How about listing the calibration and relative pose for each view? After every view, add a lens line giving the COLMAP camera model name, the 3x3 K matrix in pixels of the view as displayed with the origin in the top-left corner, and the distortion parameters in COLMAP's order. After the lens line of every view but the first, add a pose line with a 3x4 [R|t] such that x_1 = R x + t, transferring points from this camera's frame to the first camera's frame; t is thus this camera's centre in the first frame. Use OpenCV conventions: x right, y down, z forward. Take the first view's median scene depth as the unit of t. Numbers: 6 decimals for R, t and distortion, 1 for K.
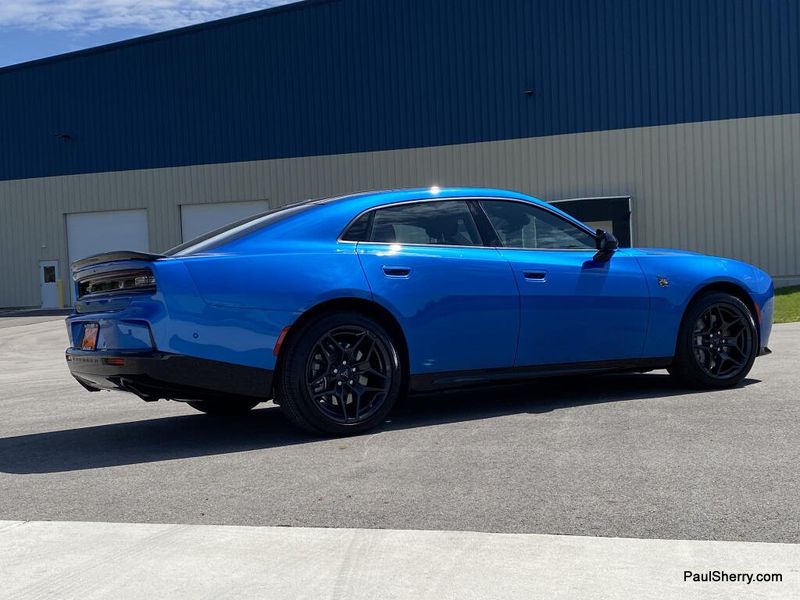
lens RADIAL K [[1058.0, 0, 400.0], [0, 1058.0, 300.0], [0, 0, 1]] dist [0.058911, -0.019377]
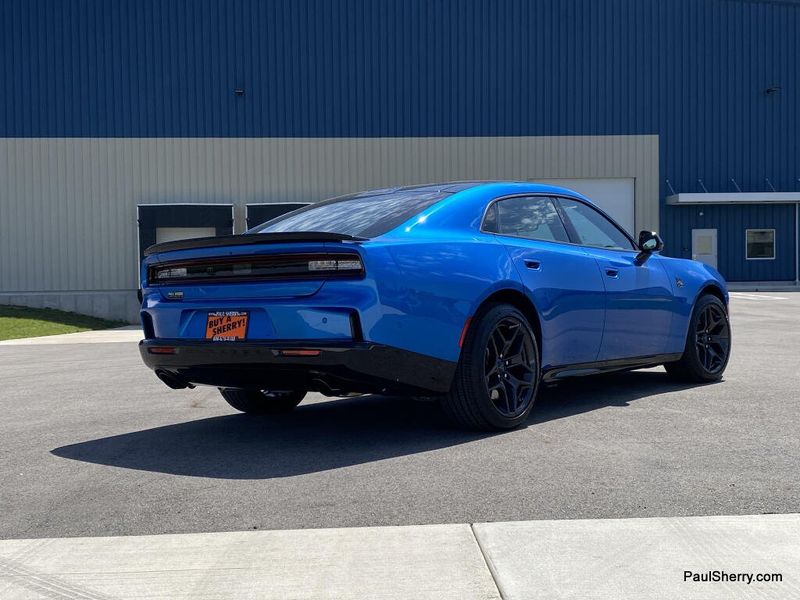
lens RADIAL K [[1058.0, 0, 400.0], [0, 1058.0, 300.0], [0, 0, 1]] dist [0.058911, -0.019377]
pose [[0.939287, 0.021899, 0.342432, -0.458524], [-0.020338, 0.999760, -0.008148, 0.017036], [-0.342528, 0.000689, 0.939507, 0.108129]]
